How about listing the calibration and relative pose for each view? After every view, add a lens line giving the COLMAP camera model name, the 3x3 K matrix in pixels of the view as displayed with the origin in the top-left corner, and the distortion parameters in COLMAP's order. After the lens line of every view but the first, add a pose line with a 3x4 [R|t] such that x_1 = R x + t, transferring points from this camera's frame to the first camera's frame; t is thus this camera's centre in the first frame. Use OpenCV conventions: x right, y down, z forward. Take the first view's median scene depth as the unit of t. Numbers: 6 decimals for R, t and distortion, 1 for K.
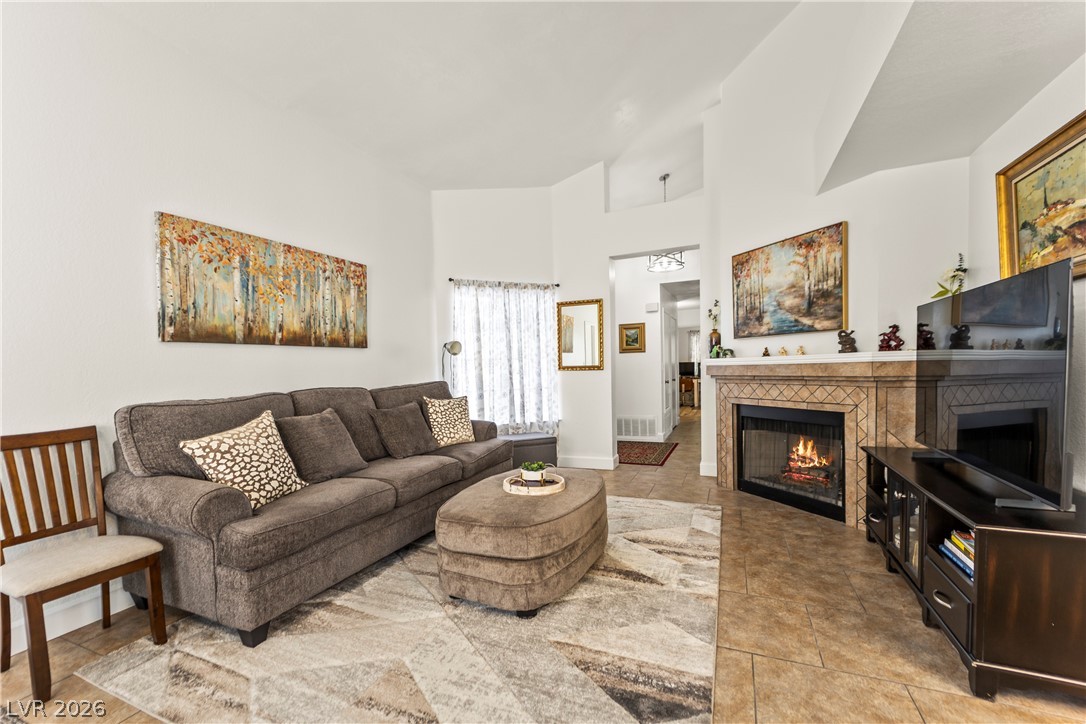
lens RADIAL K [[457.4, 0, 544.8], [0, 457.4, 373.3], [0, 0, 1]] dist [0.081140, -0.041724]
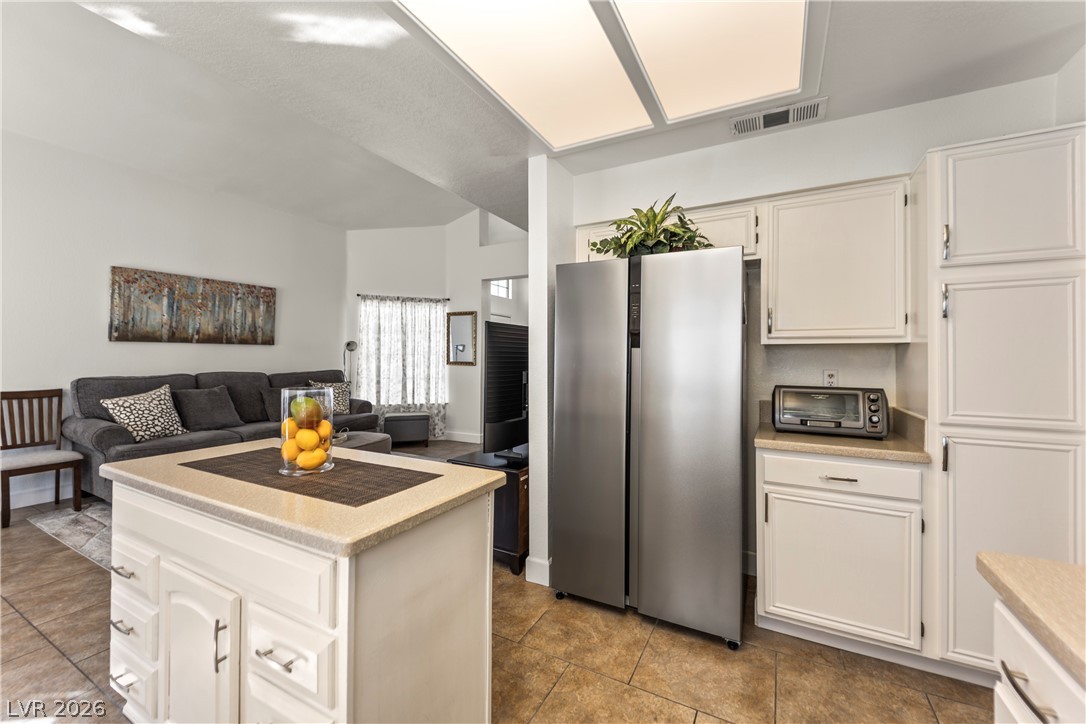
lens RADIAL K [[438.9, 0, 553.2], [0, 438.9, 348.7], [0, 0, 1]] dist [0.029505, -0.015150]
pose [[0.995532, 0.032666, -0.088593, 0.751701], [-0.035665, 0.998836, -0.032483, -0.036847], [0.087429, 0.035498, 0.995538, -0.367625]]
